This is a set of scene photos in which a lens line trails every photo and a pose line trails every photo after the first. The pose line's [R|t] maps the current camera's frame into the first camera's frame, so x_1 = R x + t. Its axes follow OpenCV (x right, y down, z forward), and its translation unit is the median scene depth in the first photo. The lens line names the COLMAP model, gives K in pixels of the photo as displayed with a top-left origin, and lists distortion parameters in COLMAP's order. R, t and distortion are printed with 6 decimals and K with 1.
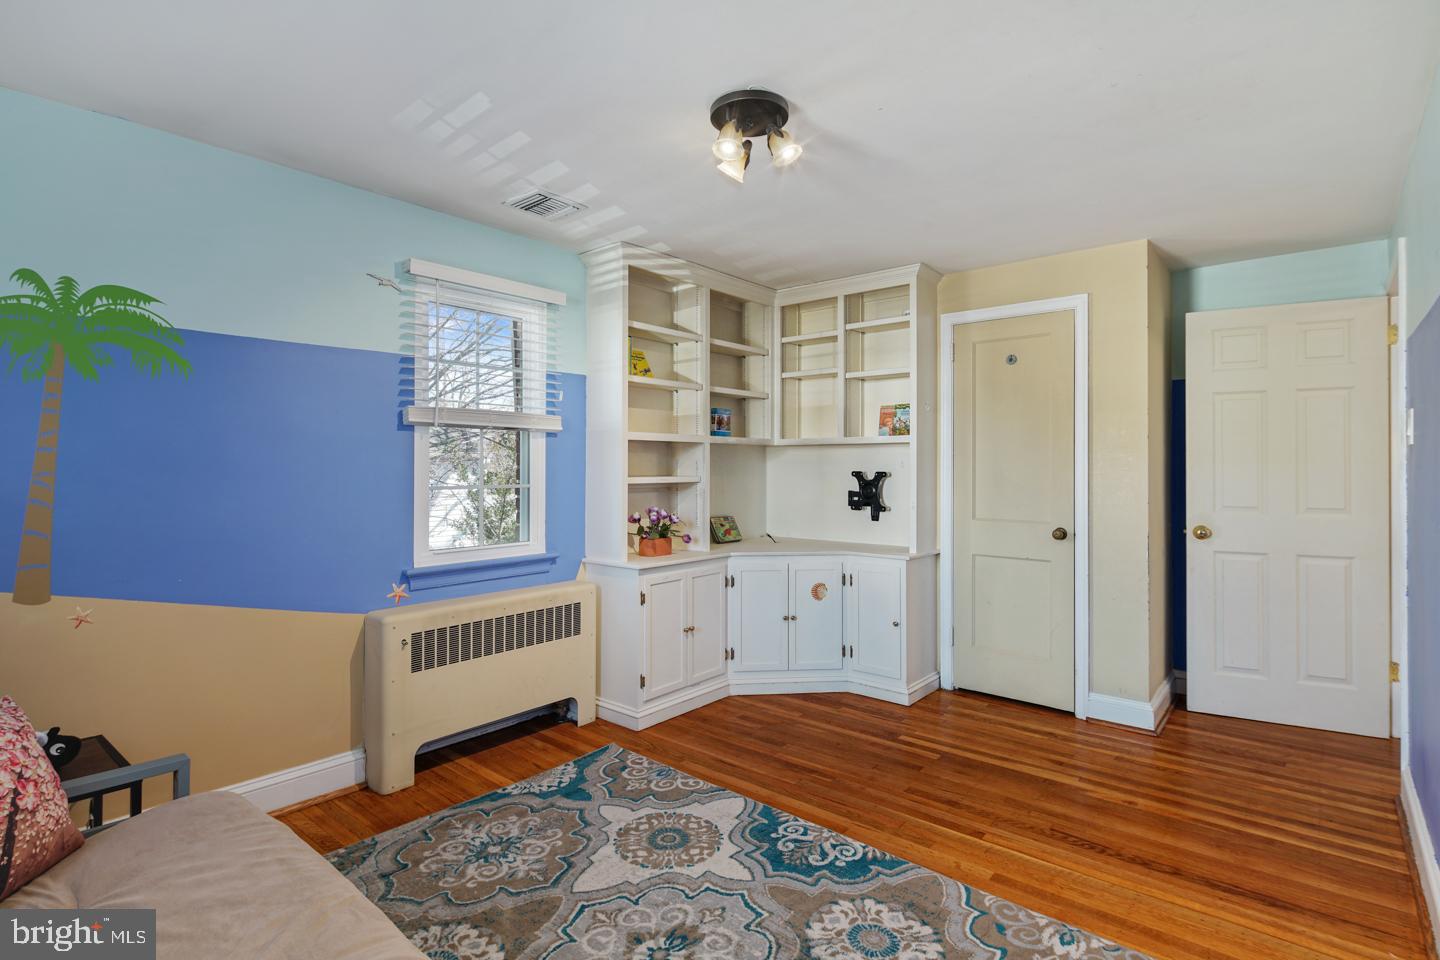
lens RADIAL K [[704.7, 0, 725.9], [0, 704.7, 461.9], [0, 0, 1]] dist [0.002218, -0.000550]
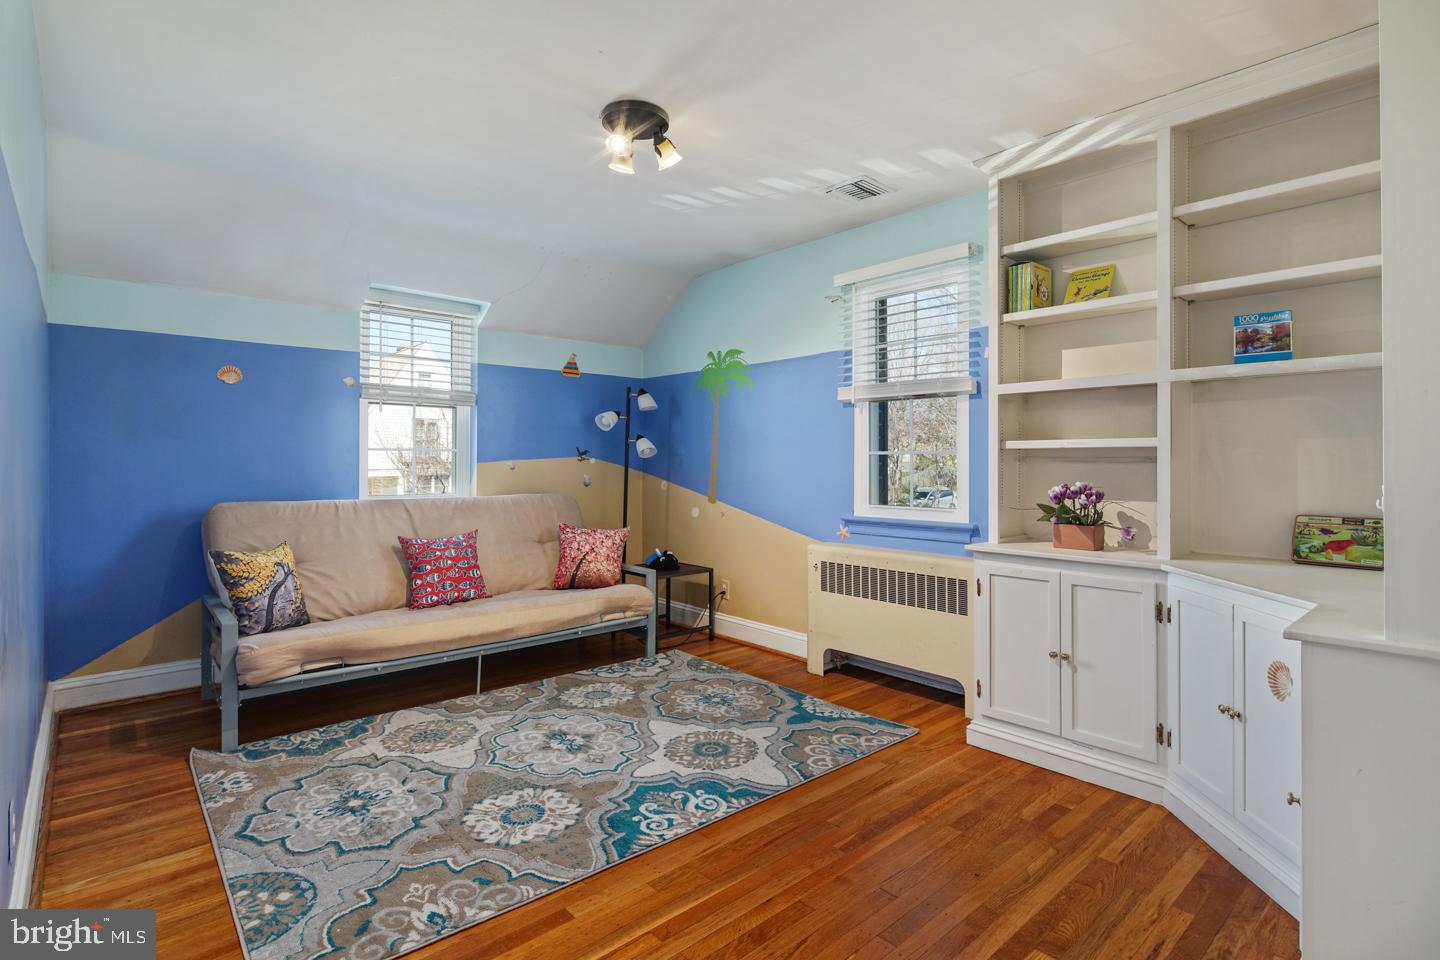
lens RADIAL K [[704.7, 0, 725.9], [0, 704.7, 461.9], [0, 0, 1]] dist [0.002218, -0.000550]
pose [[-0.131893, -0.000163, -0.991264, 1.013589], [0.006739, 0.999977, -0.001061, 0.063929], [0.991241, -0.006821, -0.131889, 1.130224]]
